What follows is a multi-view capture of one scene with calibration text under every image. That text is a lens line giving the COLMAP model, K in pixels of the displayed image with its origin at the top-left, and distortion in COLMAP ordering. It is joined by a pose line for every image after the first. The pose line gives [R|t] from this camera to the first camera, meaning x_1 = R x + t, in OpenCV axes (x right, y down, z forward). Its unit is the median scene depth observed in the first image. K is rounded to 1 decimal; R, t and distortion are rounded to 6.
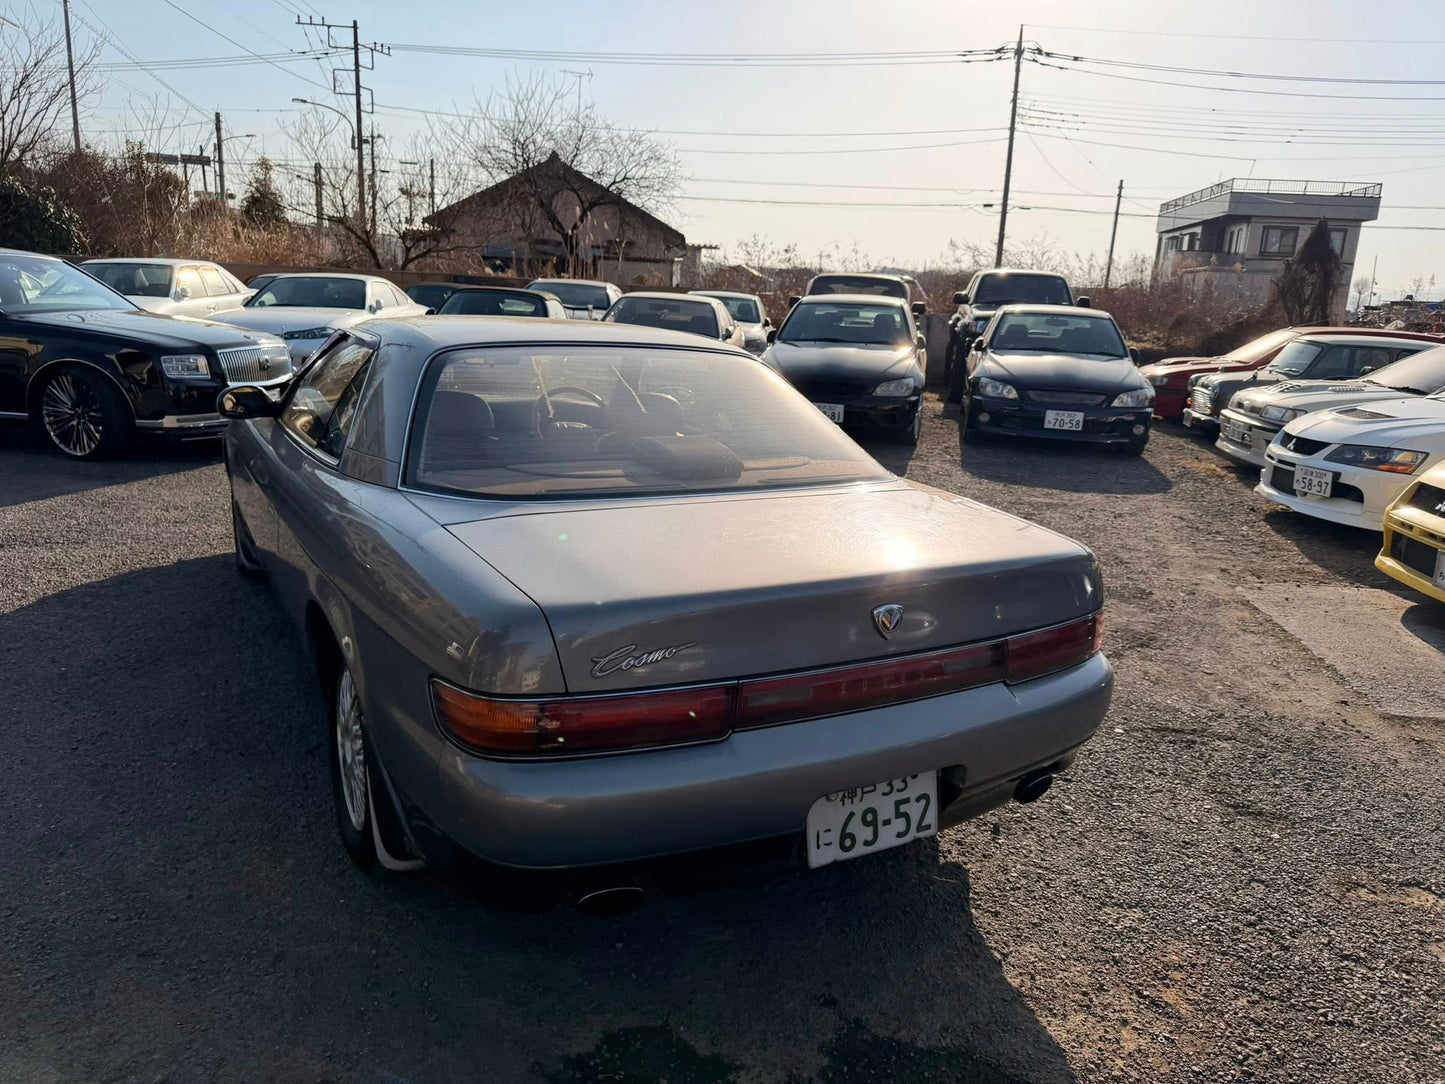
lens RADIAL K [[1015.8, 0, 734.2], [0, 1015.8, 549.0], [0, 0, 1]] dist [0.014632, -0.026095]
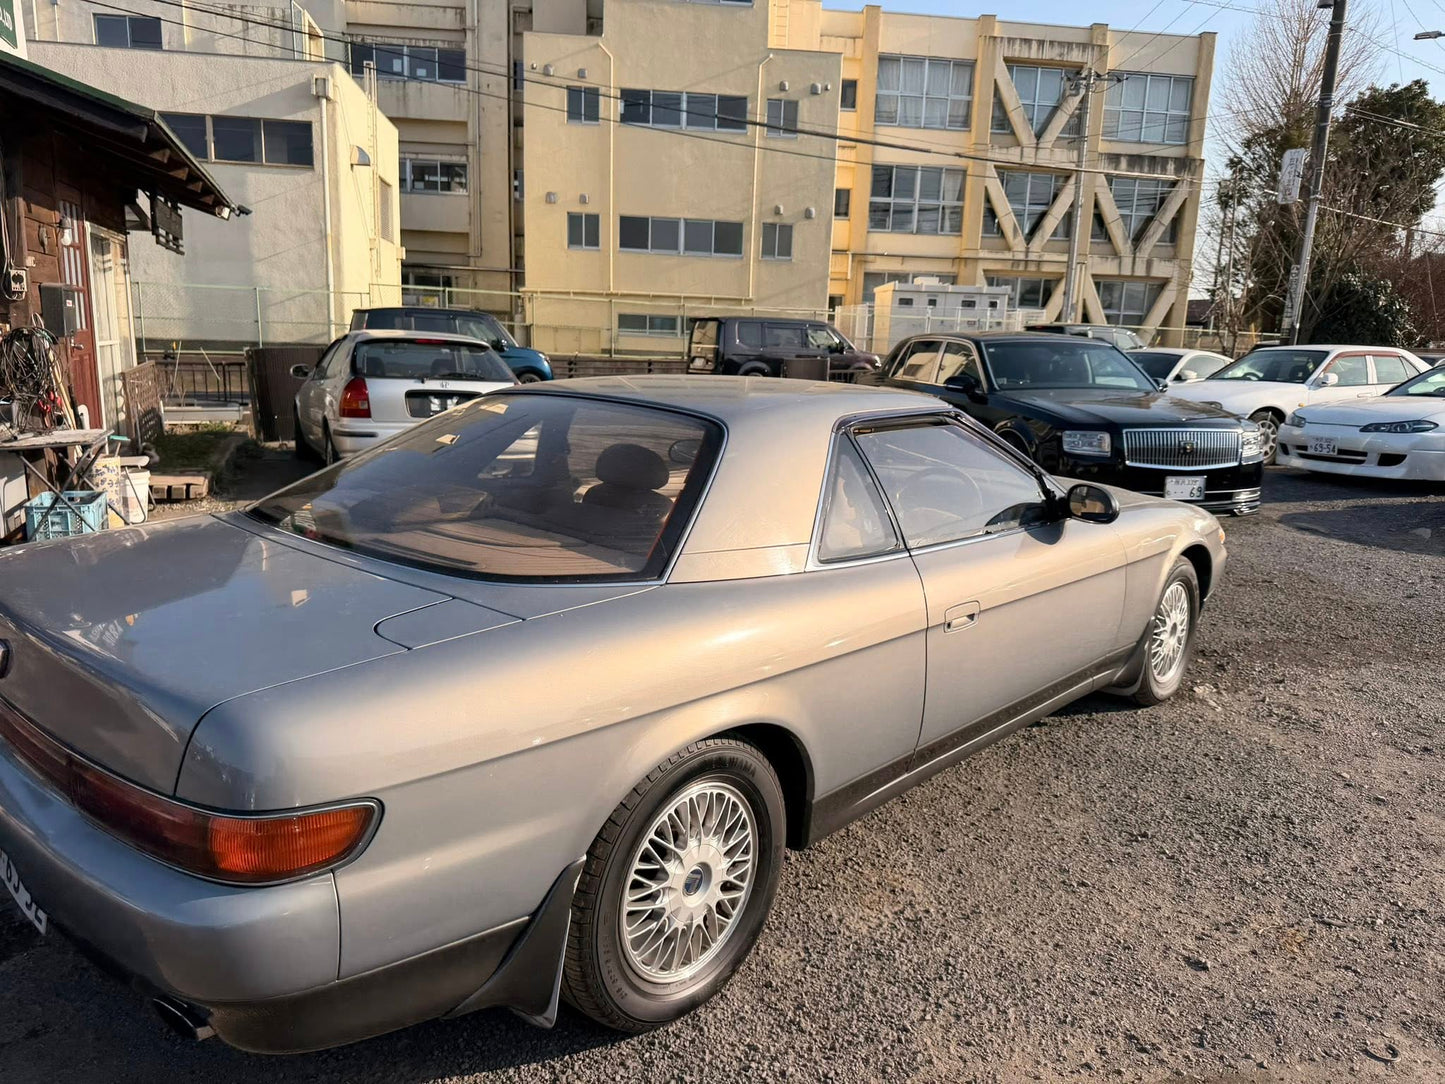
lens RADIAL K [[1015.8, 0, 732.6], [0, 1015.8, 551.1], [0, 0, 1]] dist [0.014632, -0.026095]
pose [[0.310517, 0.161925, -0.936675, 0.198387], [-0.244736, 0.965784, 0.085824, -0.044148], [0.918522, 0.202588, 0.339521, 0.205426]]
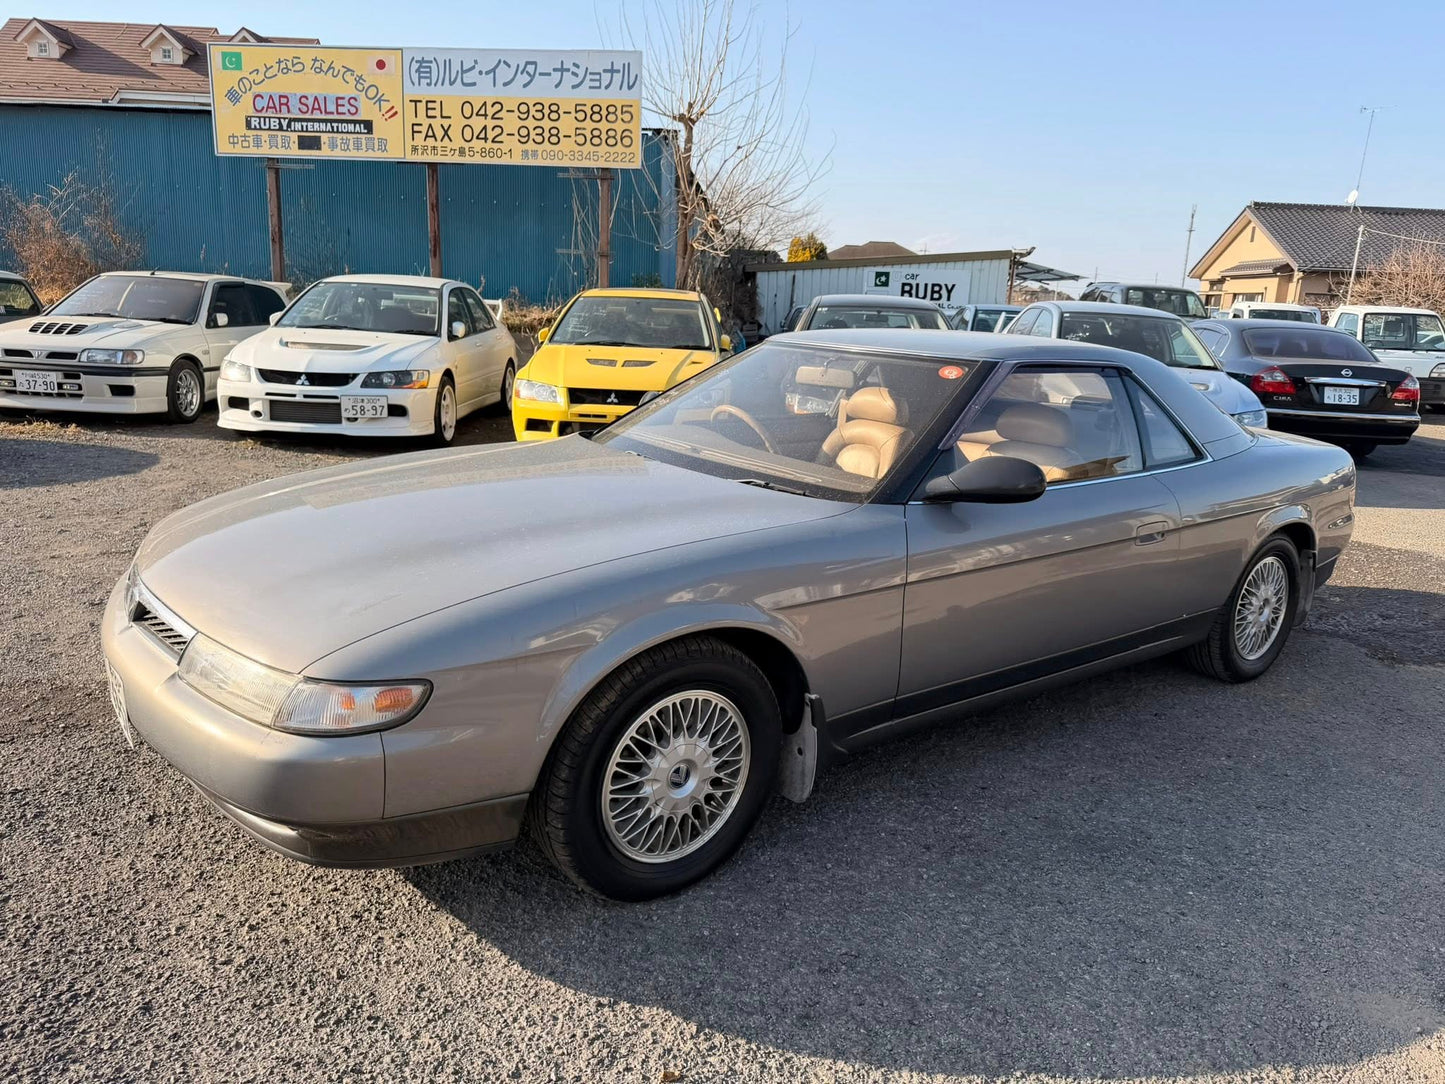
lens RADIAL K [[1015.8, 0, 732.6], [0, 1015.8, 536.2], [0, 0, 1]] dist [0.014632, -0.026095]
pose [[-0.116723, -0.277909, 0.953490, -0.360427], [0.182938, 0.937609, 0.295674, -0.110068], [-0.976171, 0.208941, -0.058600, 0.381933]]
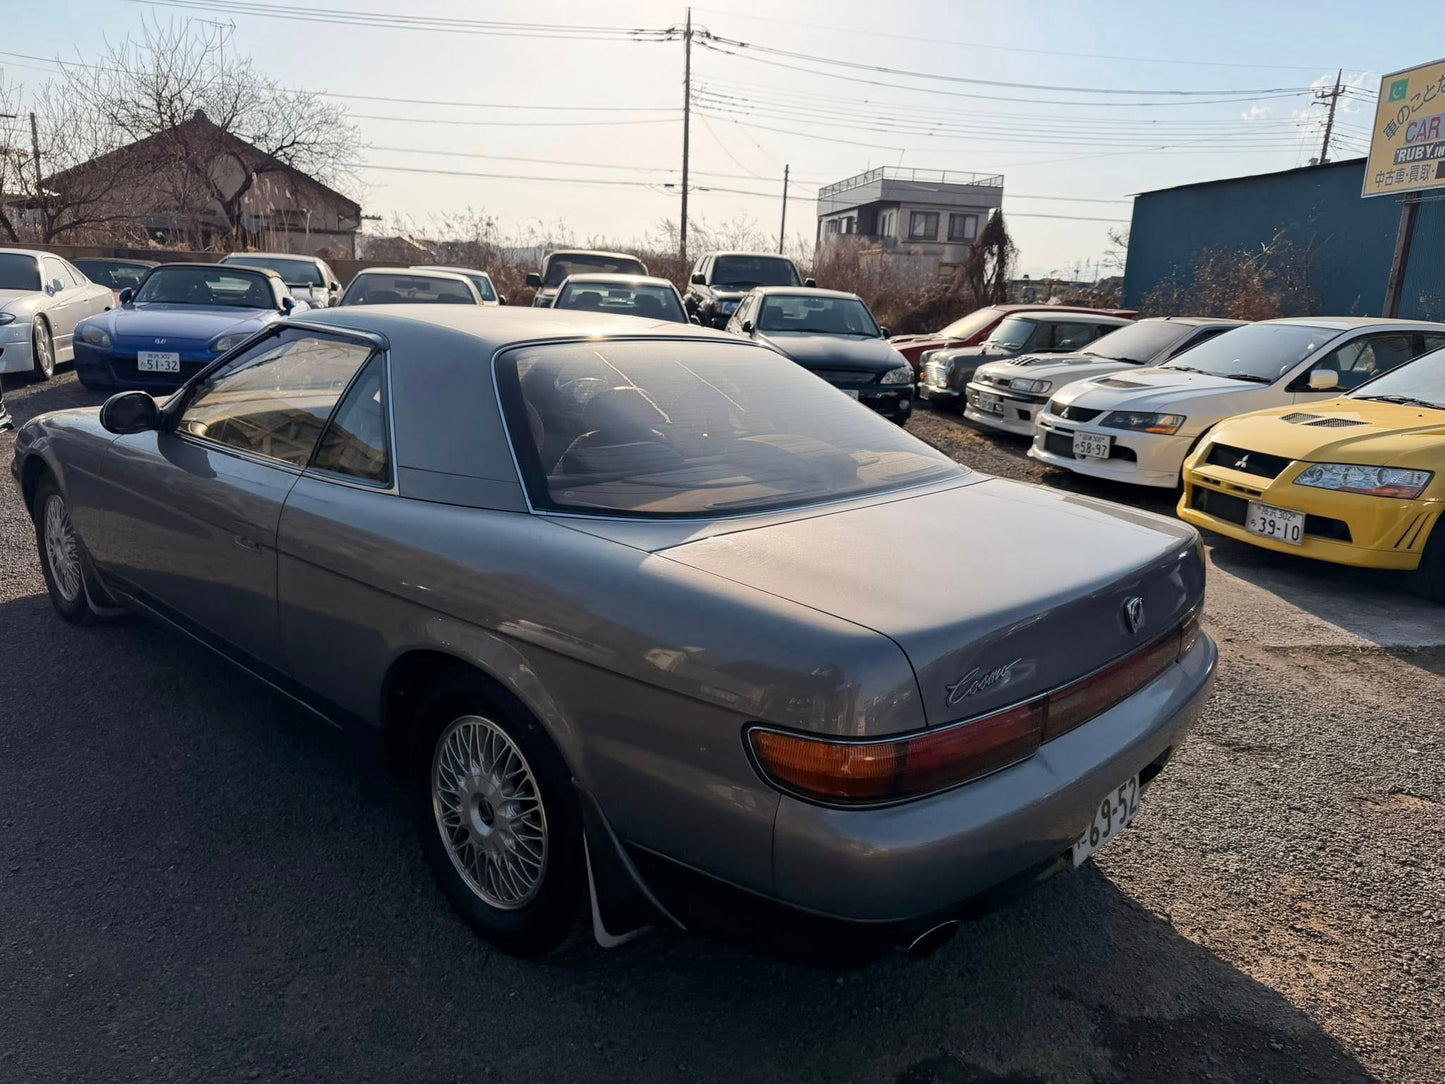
lens RADIAL K [[1015.8, 0, 733.5], [0, 1015.8, 550.0], [0, 0, 1]] dist [0.014632, -0.026095]
pose [[0.951978, -0.076482, 0.296459, -0.083901], [0.070014, 0.997020, 0.032388, -0.008524], [-0.298053, -0.010076, 0.954496, 0.024331]]
